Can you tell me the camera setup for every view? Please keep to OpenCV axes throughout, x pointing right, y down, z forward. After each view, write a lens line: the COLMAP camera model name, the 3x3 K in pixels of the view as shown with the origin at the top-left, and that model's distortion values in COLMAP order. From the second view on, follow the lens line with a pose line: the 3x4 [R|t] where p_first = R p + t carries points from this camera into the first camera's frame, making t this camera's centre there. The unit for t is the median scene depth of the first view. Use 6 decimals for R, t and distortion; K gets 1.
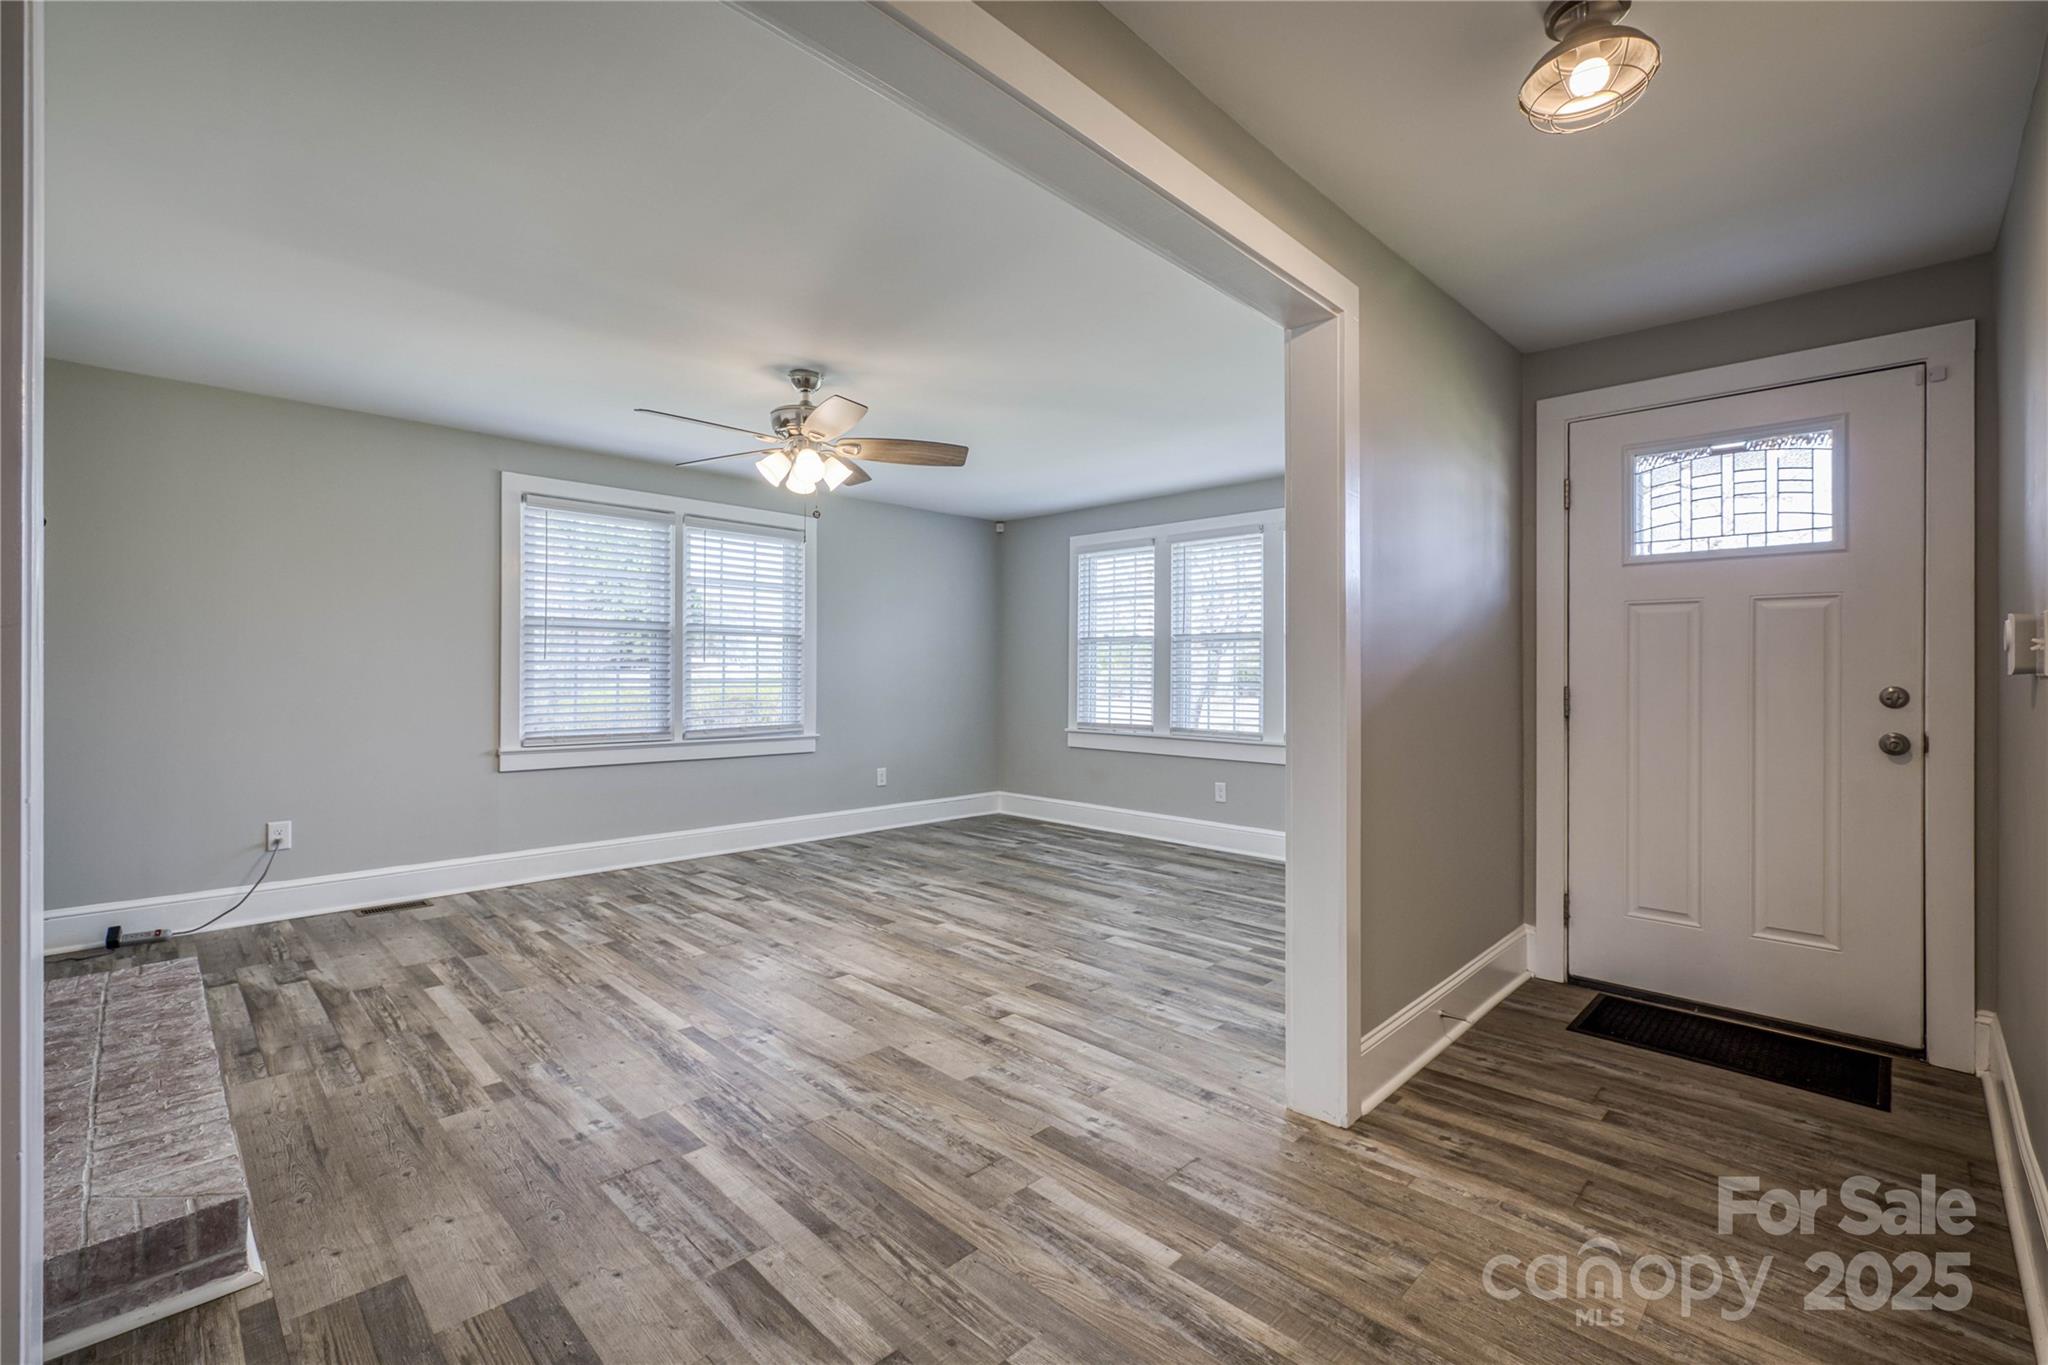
lens RADIAL K [[881.9, 0, 1026.1], [0, 881.9, 681.6], [0, 0, 1]] dist [0.000812, 0.000919]
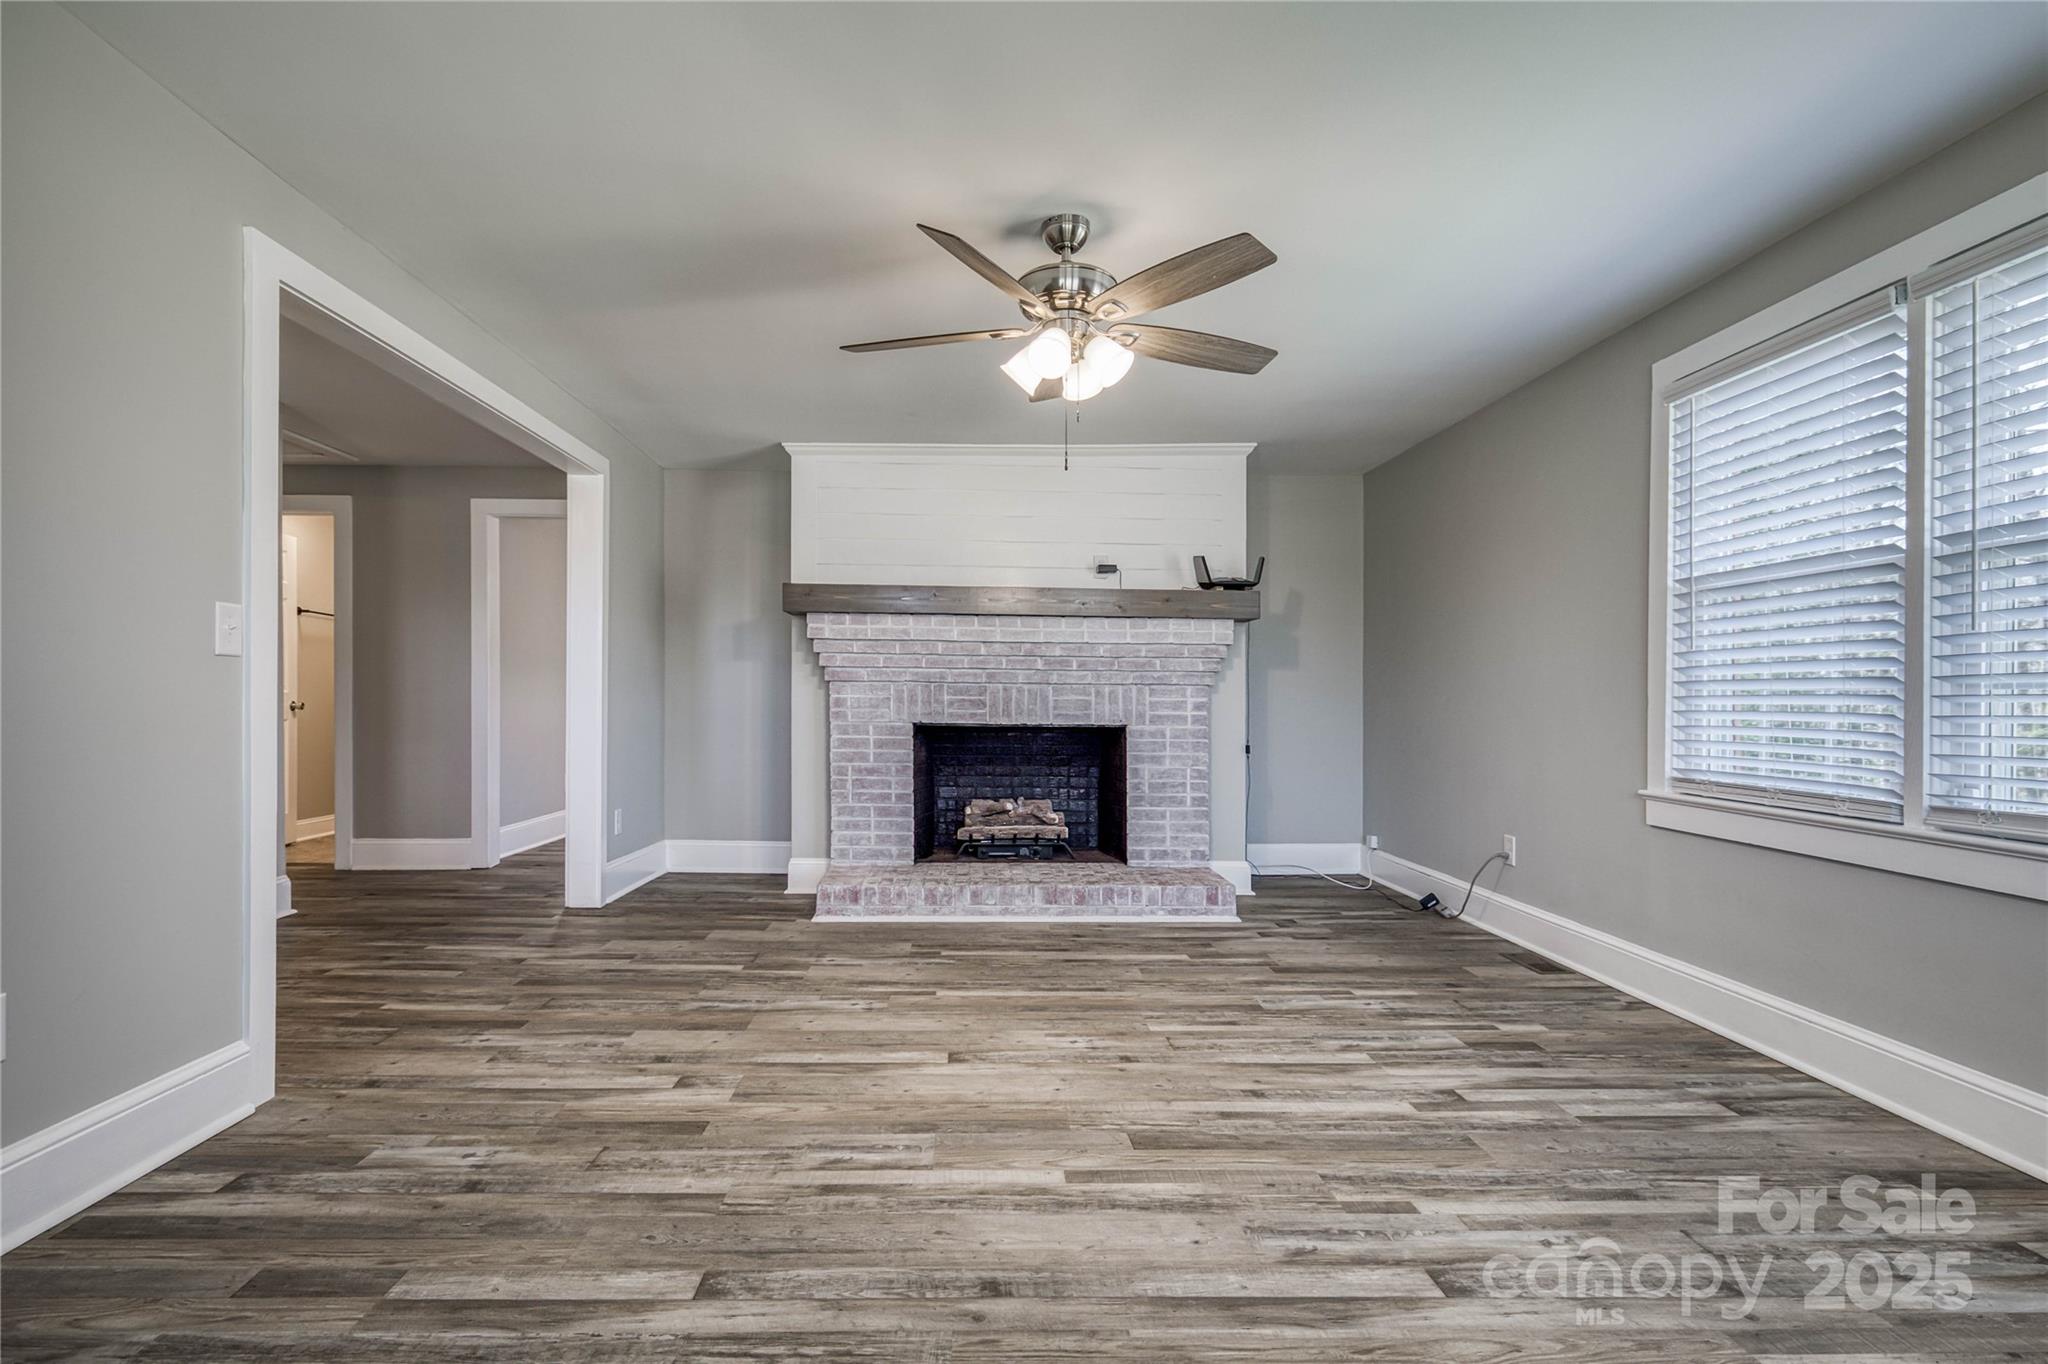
lens RADIAL K [[981.8, 0, 991.9], [0, 981.8, 710.6], [0, 0, 1]] dist [0.000966, 0.000491]
pose [[-0.690898, -0.005243, -0.722933, 0.343392], [-0.021712, 0.999673, 0.013500, 0.024291], [0.722626, 0.025023, -0.690786, 1.479451]]
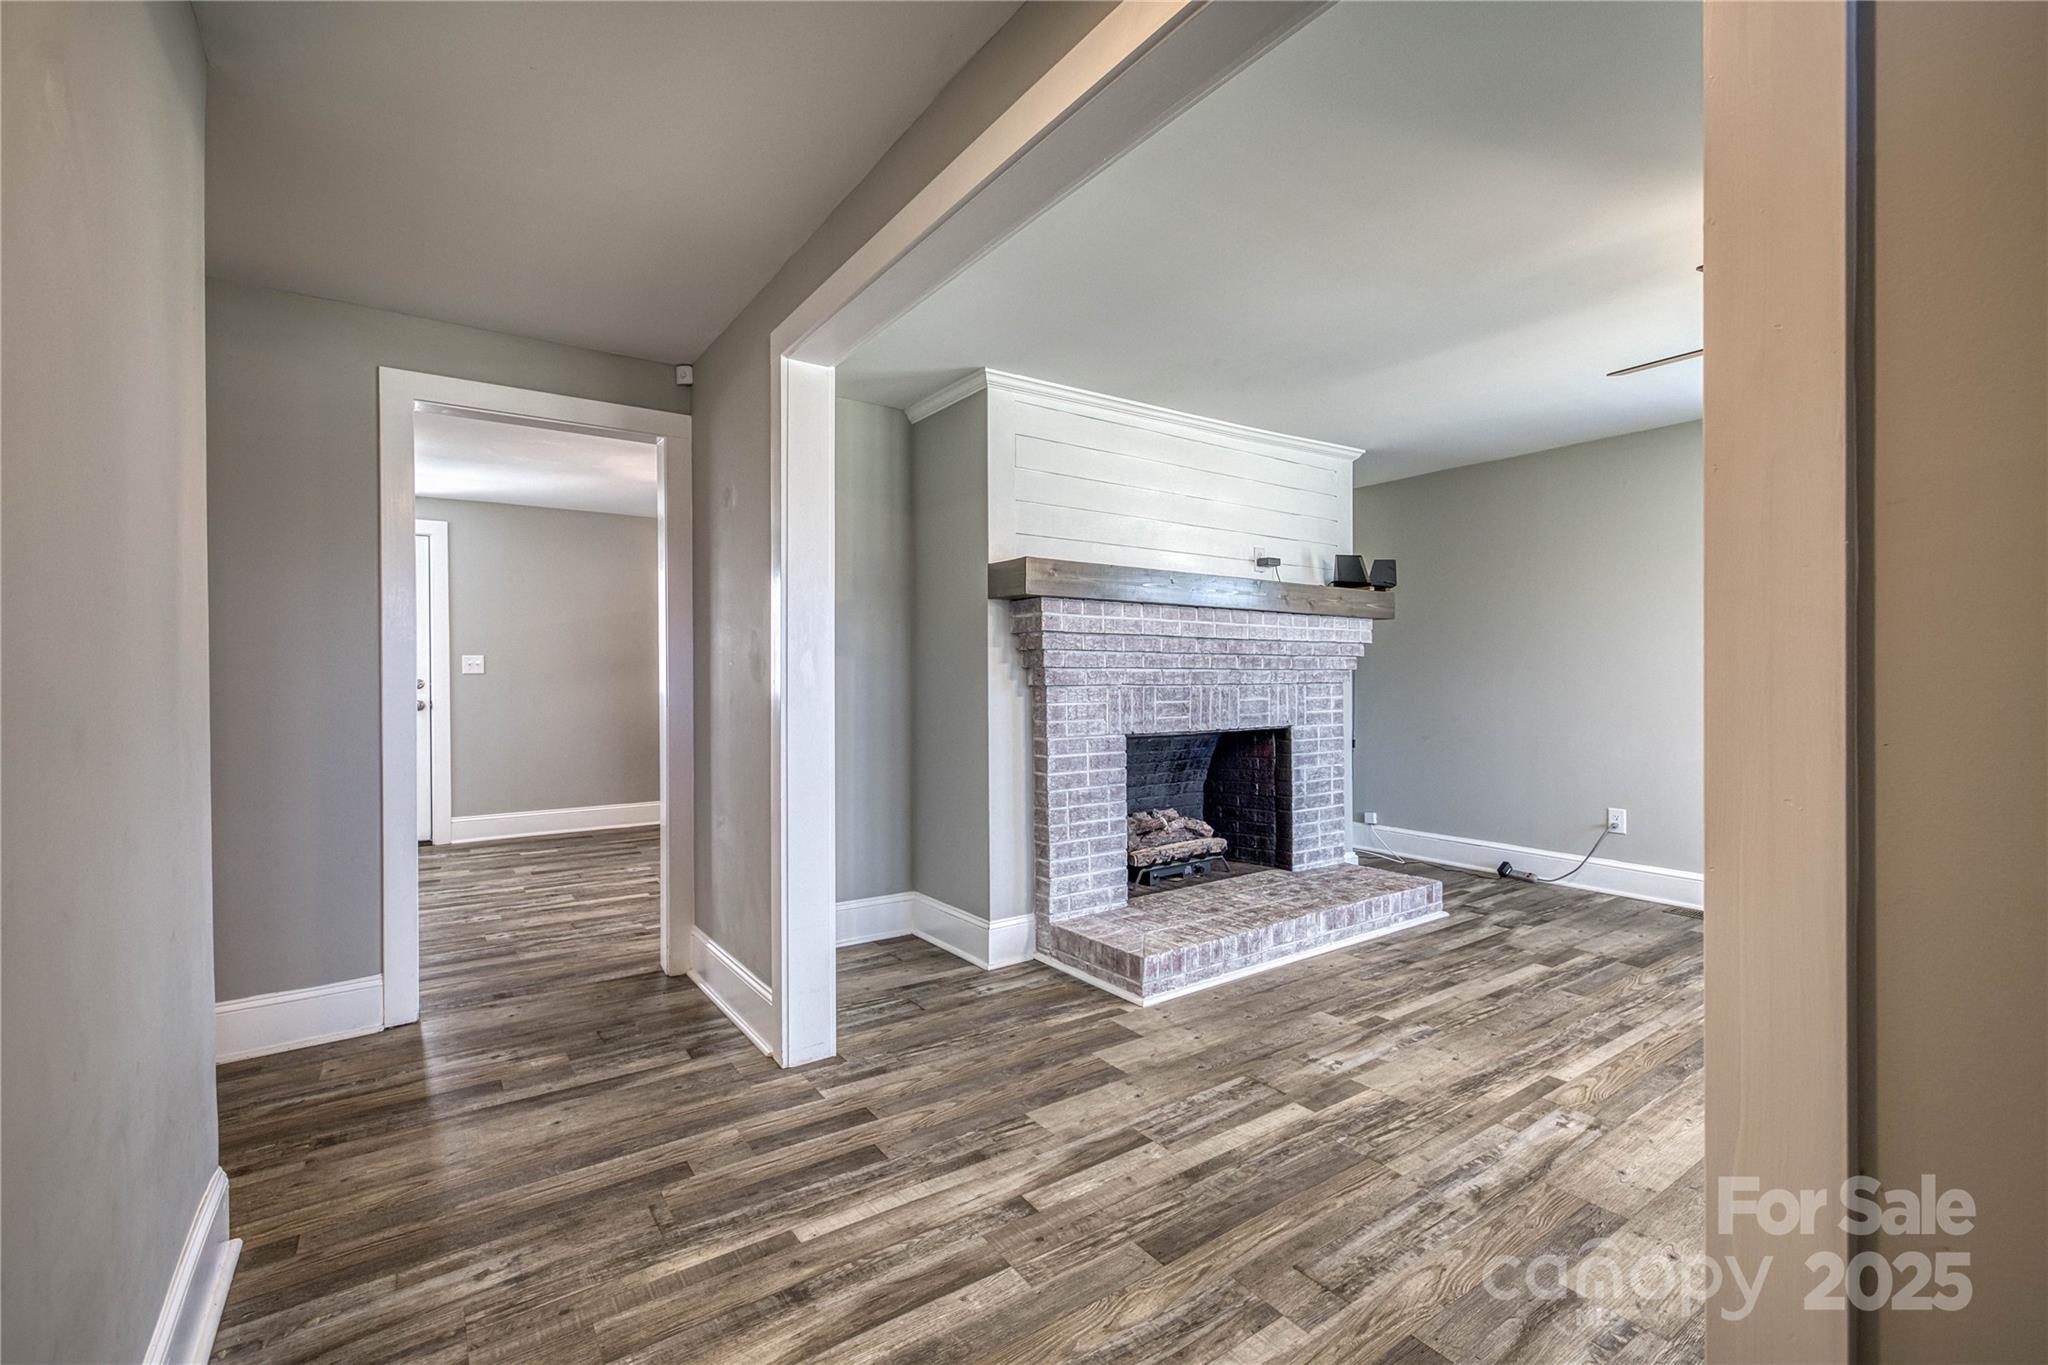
lens RADIAL K [[881.9, 0, 1026.1], [0, 881.9, 681.6], [0, 0, 1]] dist [0.000812, 0.000919]
pose [[-0.173701, 0.001030, -0.984798, 0.454599], [-0.009892, 0.999947, 0.002790, -0.000904], [0.984749, 0.010227, -0.173682, 0.495607]]
